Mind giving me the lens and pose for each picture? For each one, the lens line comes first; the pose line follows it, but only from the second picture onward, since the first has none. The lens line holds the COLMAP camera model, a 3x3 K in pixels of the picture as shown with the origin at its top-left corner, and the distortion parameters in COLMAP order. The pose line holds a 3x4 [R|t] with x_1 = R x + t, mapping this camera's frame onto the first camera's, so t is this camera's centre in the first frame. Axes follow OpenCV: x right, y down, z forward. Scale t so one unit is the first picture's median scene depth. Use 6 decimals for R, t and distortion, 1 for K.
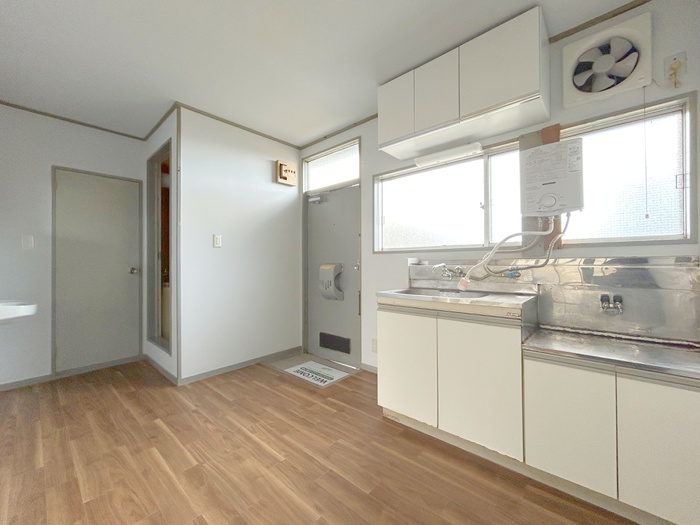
lens RADIAL K [[282.1, 0, 349.5], [0, 282.1, 261.3], [0, 0, 1]] dist [-0.001282, -0.000068]
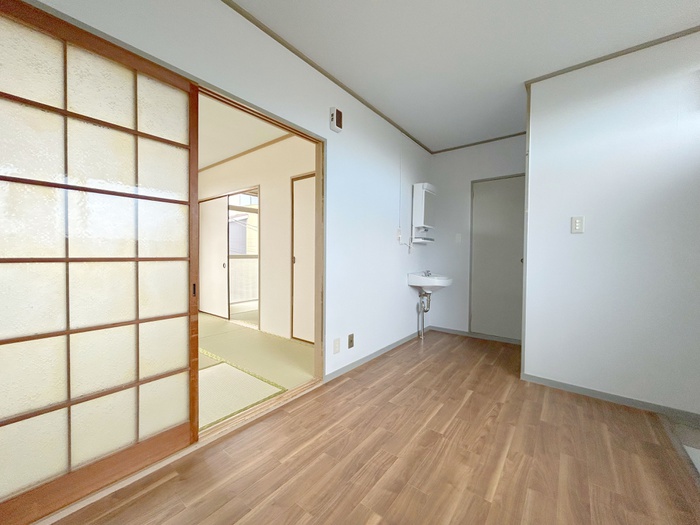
lens RADIAL K [[282.1, 0, 346.1], [0, 282.1, 259.2], [0, 0, 1]] dist [-0.001282, -0.000068]
pose [[0.051652, 0.027291, -0.998292, 0.350338], [-0.007491, 0.999609, 0.026940, 0.009950], [0.998637, 0.006087, 0.051837, 0.385744]]
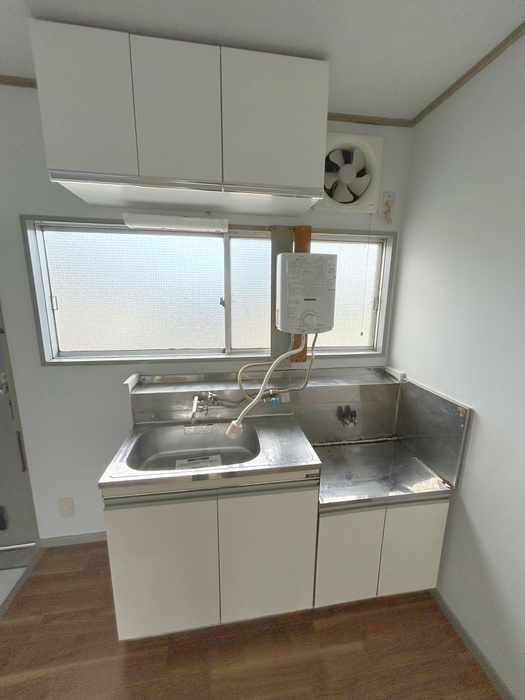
lens RADIAL K [[282.1, 0, 262.0], [0, 282.1, 347.3], [0, 0, 1]] dist [-0.001282, -0.000068]
pose [[0.634502, -0.142164, 0.759735, -0.072217], [-0.024430, 0.978759, 0.203551, -0.229158], [-0.772535, -0.147714, 0.617552, 0.402508]]
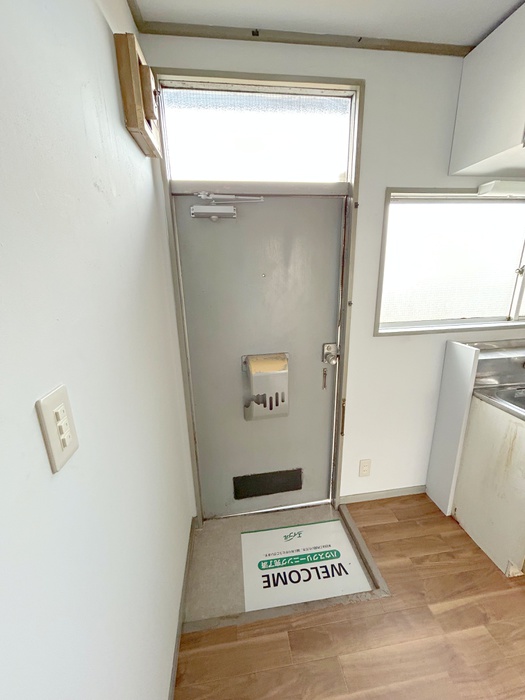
lens RADIAL K [[282.1, 0, 264.2], [0, 282.1, 348.5], [0, 0, 1]] dist [-0.001282, -0.000068]
pose [[0.655615, -0.214006, 0.724134, -0.613264], [0.016026, 0.962724, 0.270009, -0.203147], [-0.754925, -0.165417, 0.634606, 0.980135]]
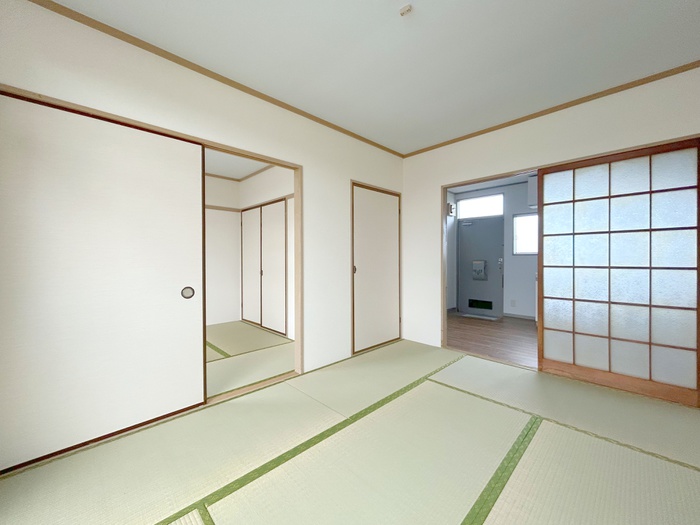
lens RADIAL K [[282.1, 0, 348.6], [0, 282.1, 260.3], [0, 0, 1]] dist [-0.001282, -0.000068]
pose [[0.997287, 0.005152, -0.073428, -1.091163], [-0.004707, 0.999970, 0.006228, 0.002479], [0.073458, -0.005866, 0.997281, -1.221113]]
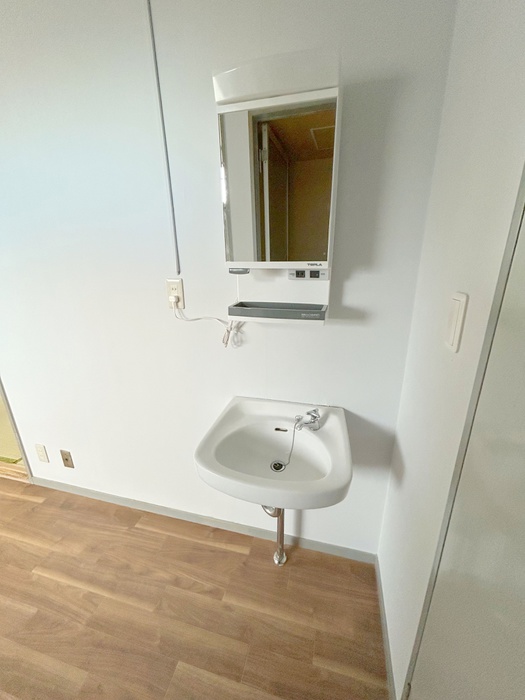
lens RADIAL K [[282.1, 0, 265.3], [0, 282.1, 349.6], [0, 0, 1]] dist [-0.001282, -0.000068]
pose [[-0.889973, 0.159621, -0.427165, -0.427568], [0.020748, 0.949940, 0.311744, -0.152164], [0.455542, 0.268581, -0.848732, 1.315071]]
